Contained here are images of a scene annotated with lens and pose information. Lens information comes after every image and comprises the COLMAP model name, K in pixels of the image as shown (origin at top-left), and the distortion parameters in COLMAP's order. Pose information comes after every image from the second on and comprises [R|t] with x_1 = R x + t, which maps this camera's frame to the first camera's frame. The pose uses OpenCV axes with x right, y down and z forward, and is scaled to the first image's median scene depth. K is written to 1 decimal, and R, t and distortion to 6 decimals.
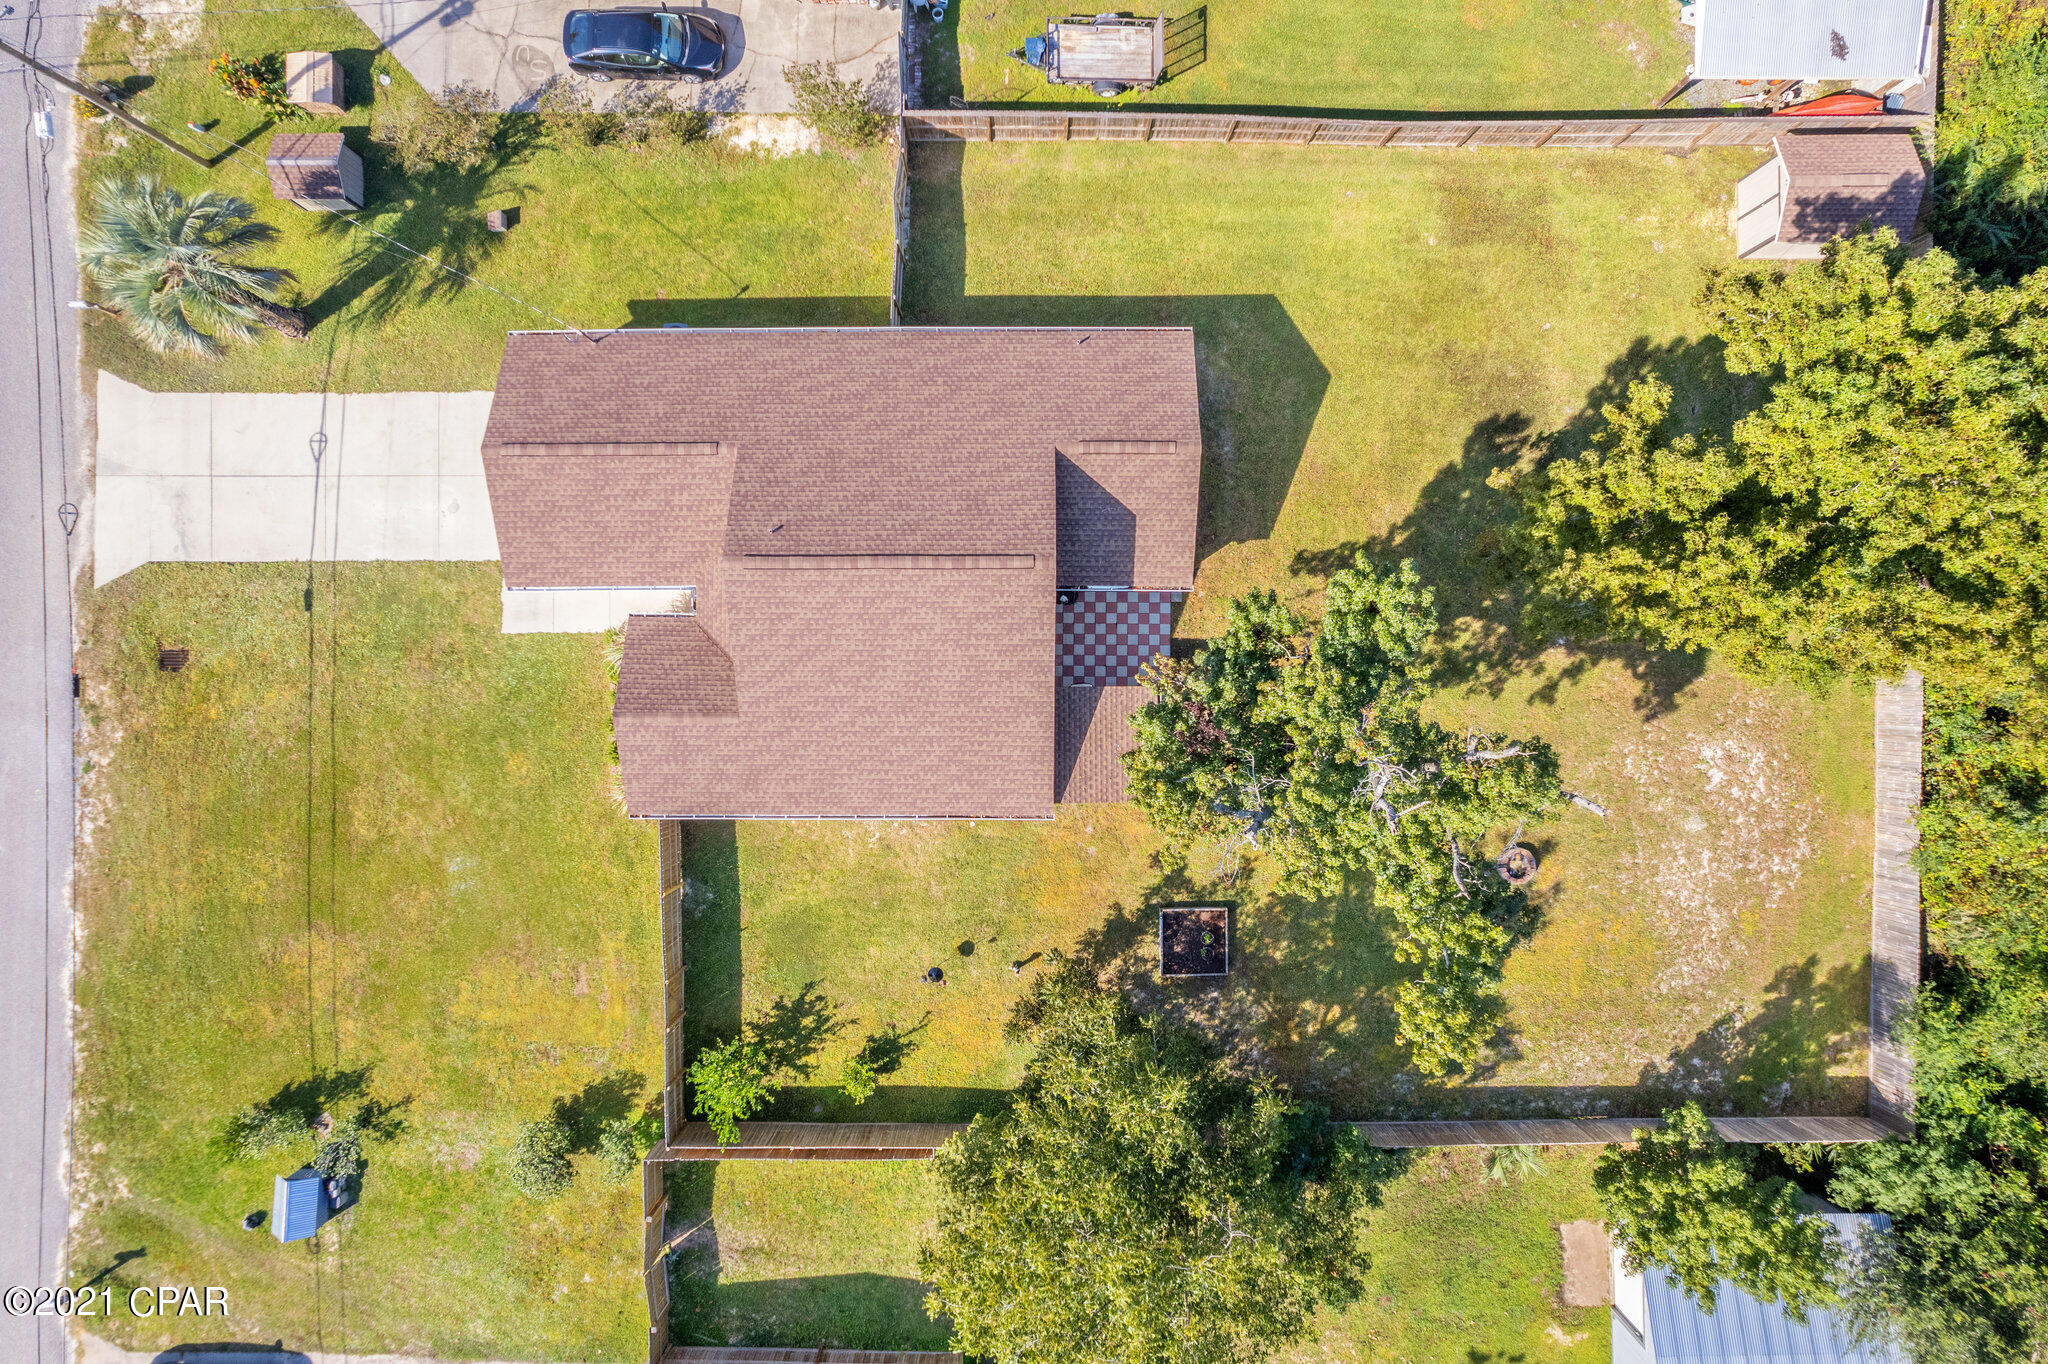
lens RADIAL K [[1311.5, 0, 1024.0], [0, 1311.5, 682.0], [0, 0, 1]] dist [-0.084176, 0.076659]
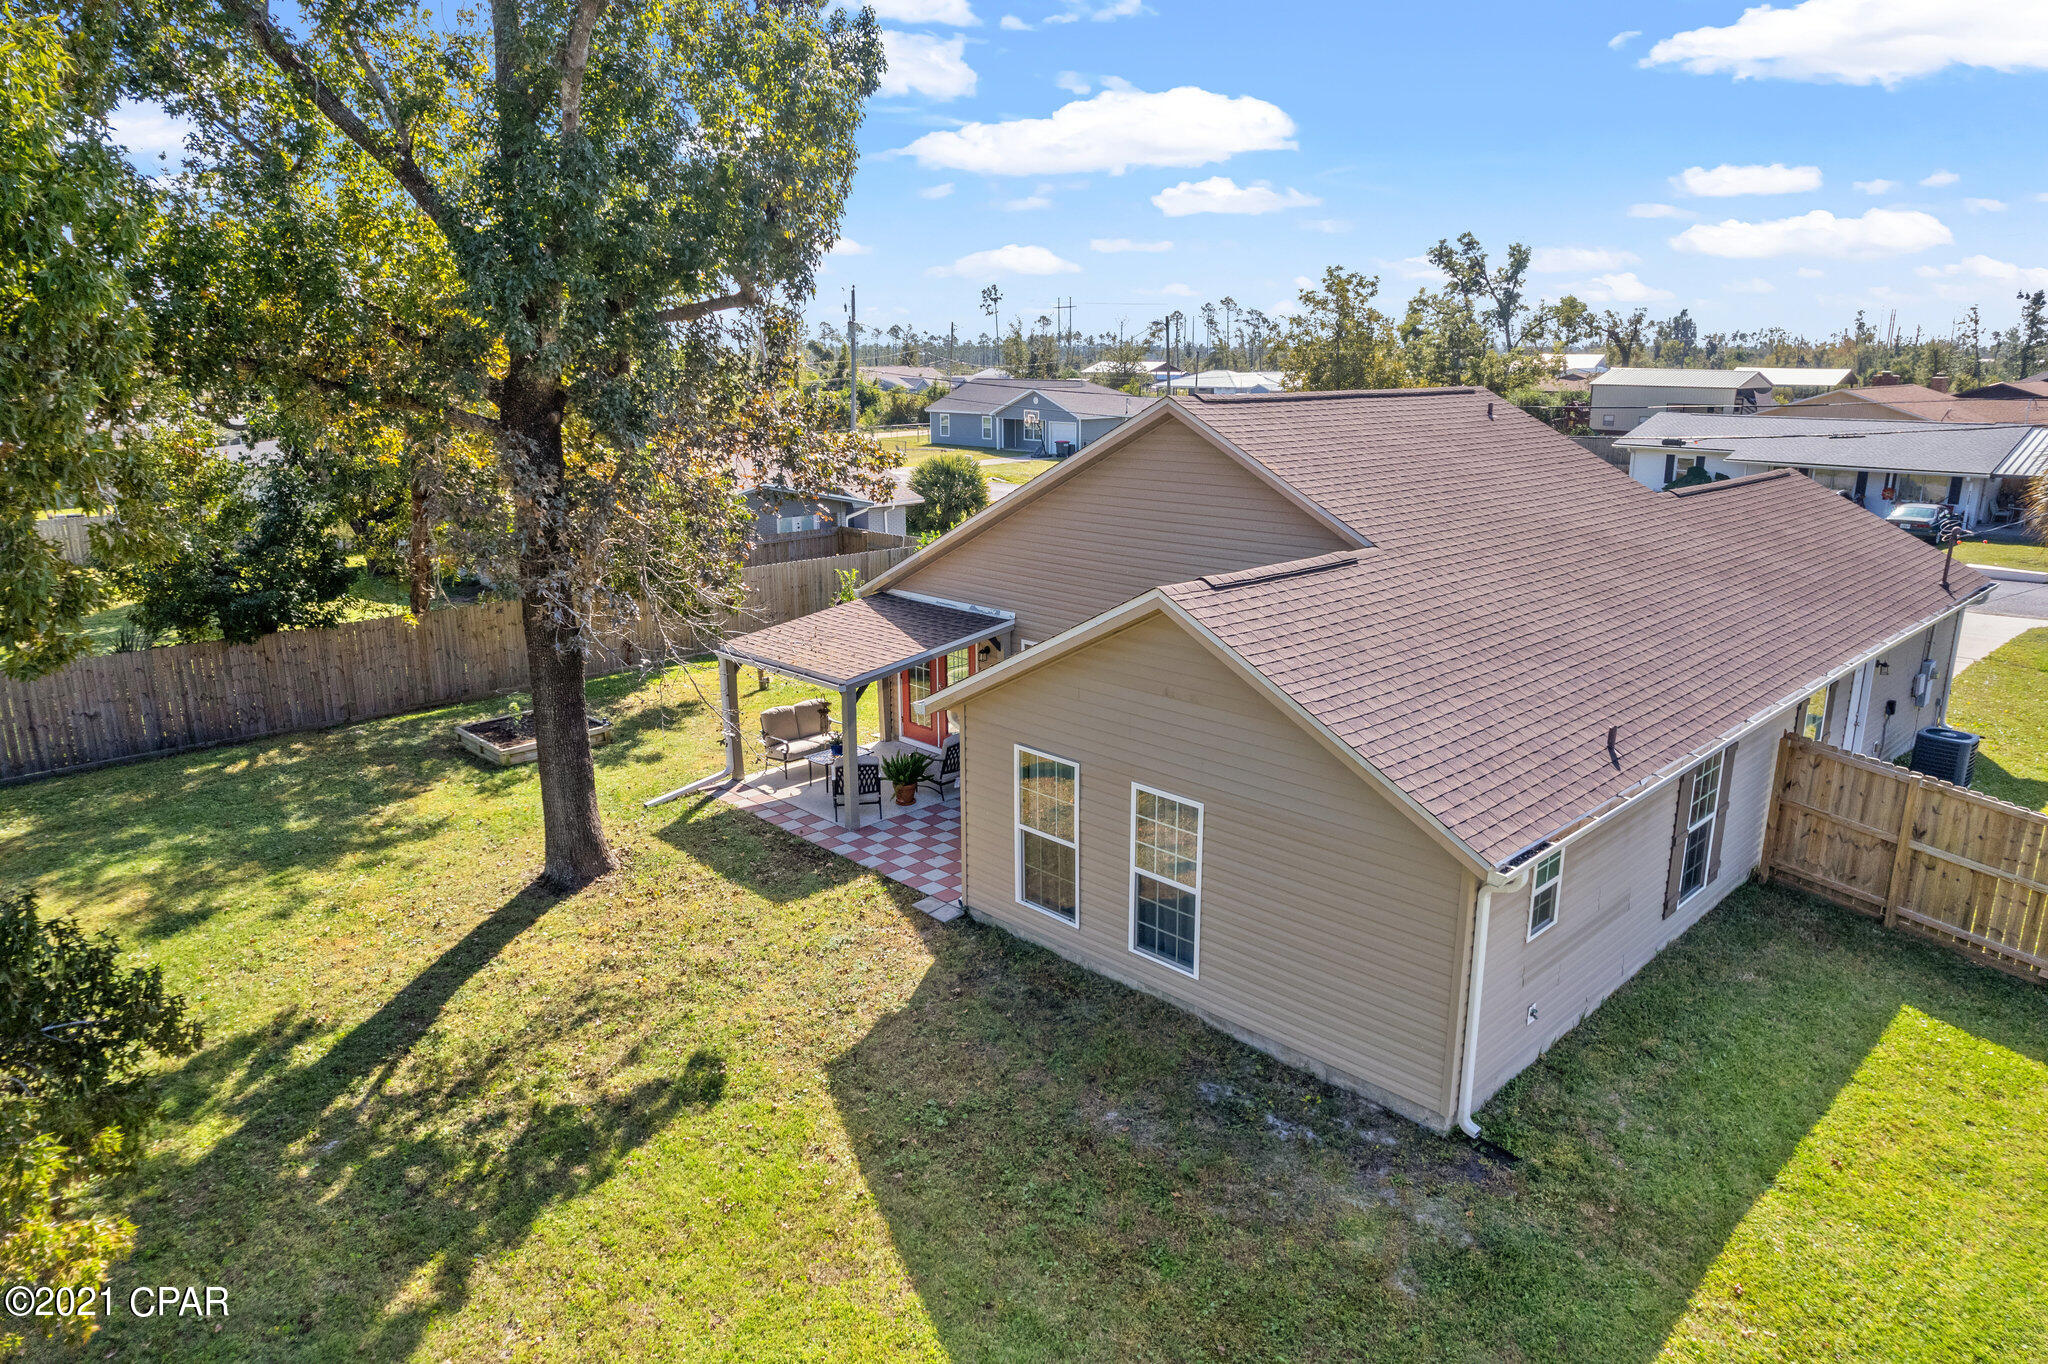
lens RADIAL K [[1311.5, 0, 1024.0], [0, 1311.5, 682.0], [0, 0, 1]] dist [-0.084176, 0.076659]
pose [[-0.722831, 0.171564, -0.669389, 0.355696], [-0.690941, -0.194531, 0.696246, -0.357789], [-0.010766, 0.965776, 0.259153, 0.817566]]
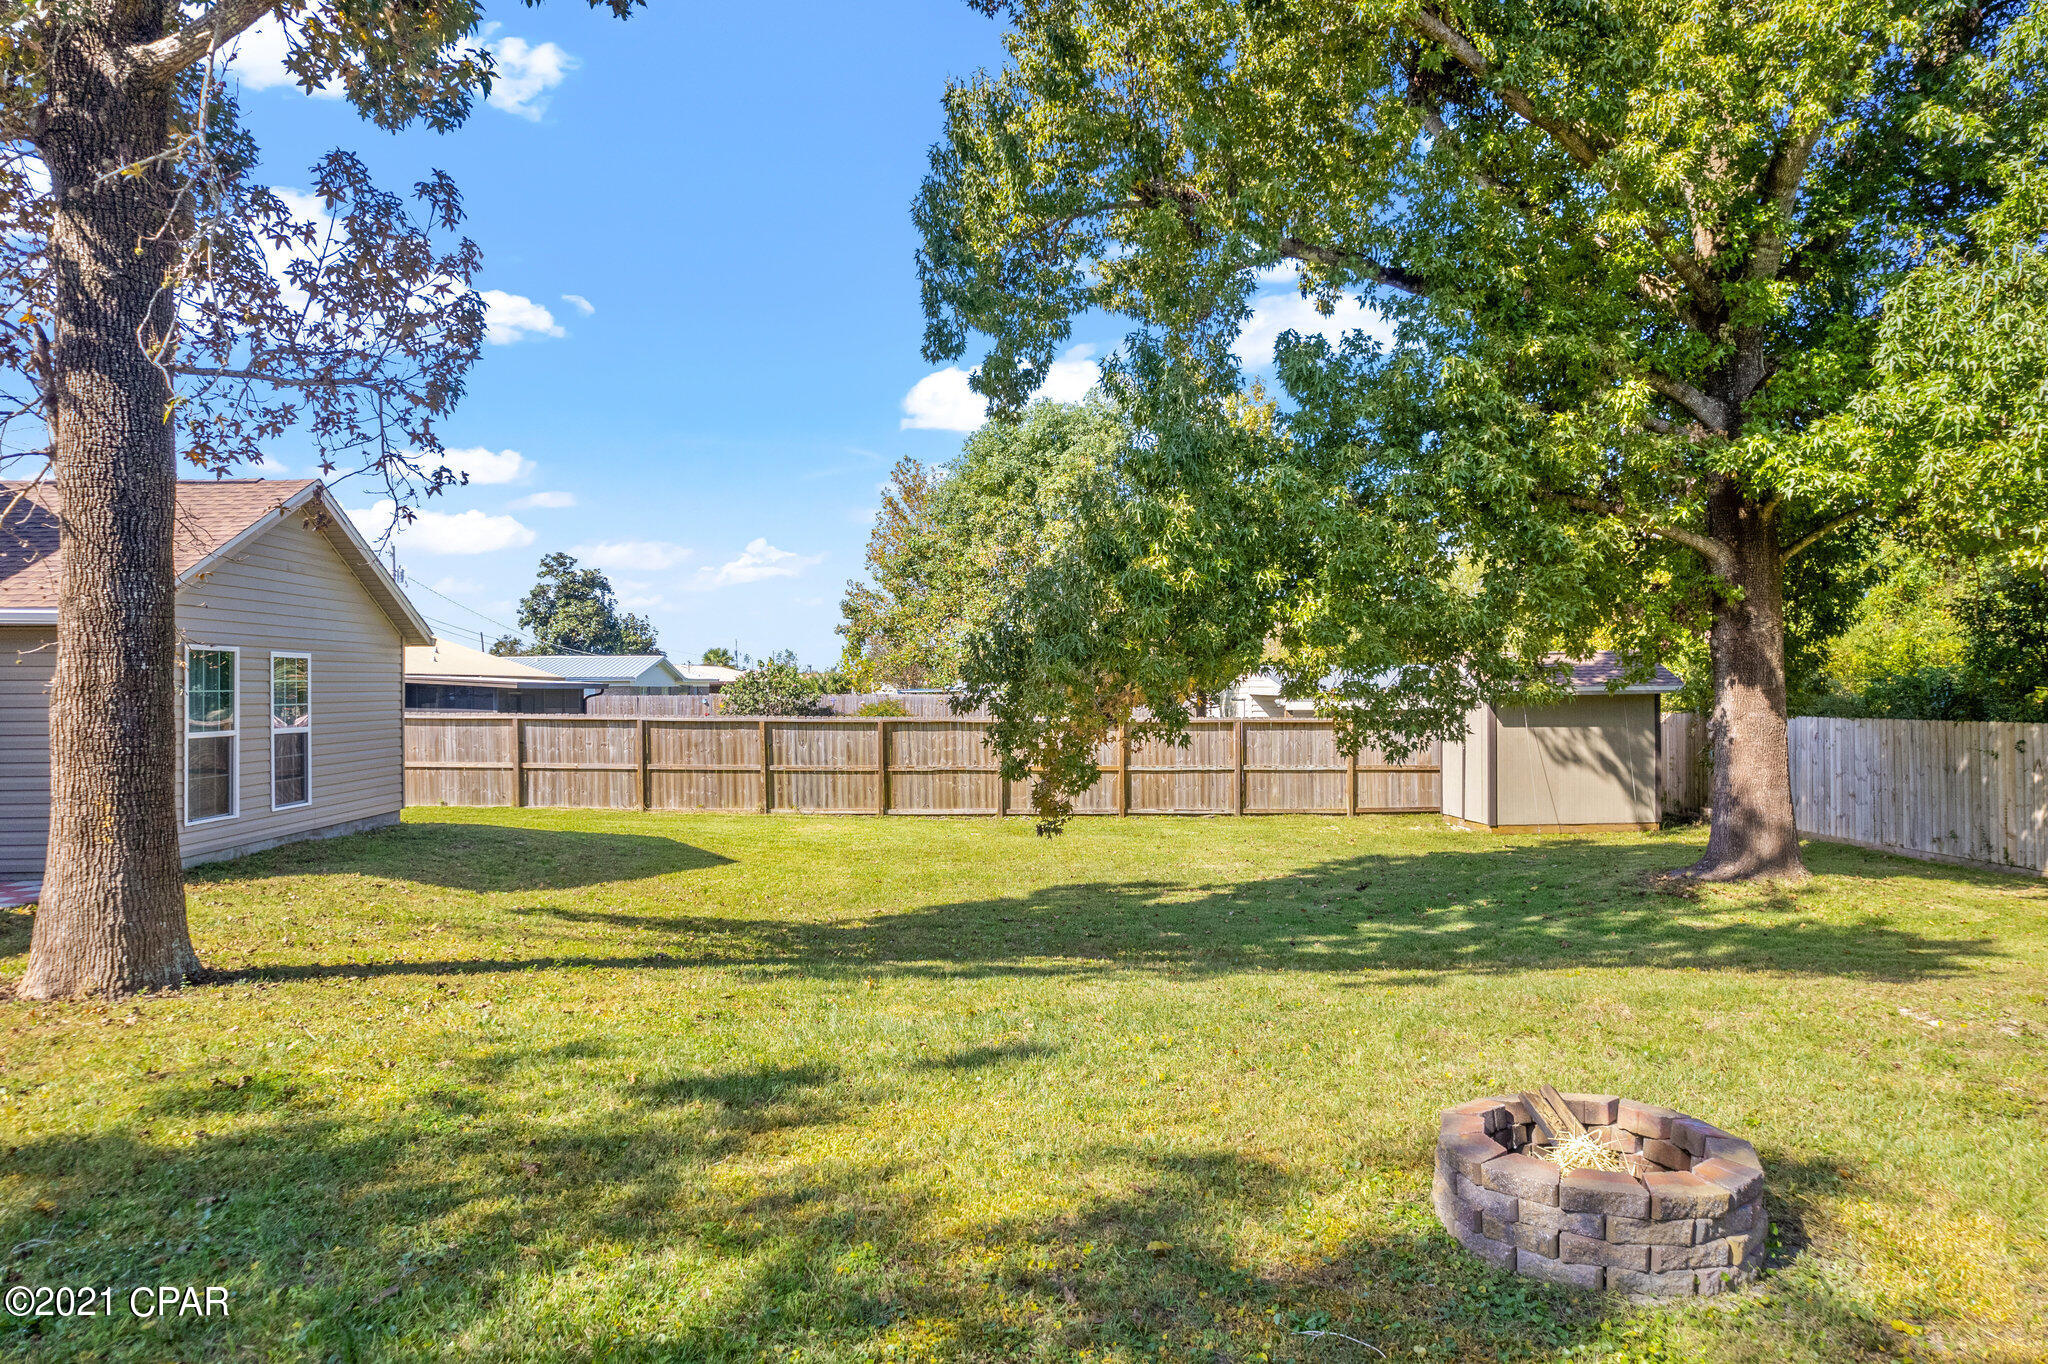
lens RADIAL K [[1311.5, 0, 1024.0], [0, 1311.5, 682.0], [0, 0, 1]] dist [-0.084176, 0.076659]
pose [[0.999320, -0.001788, 0.036839, 0.321229], [0.036804, -0.016708, -0.999183, 0.252481], [0.002402, 0.999859, -0.016631, 0.948279]]
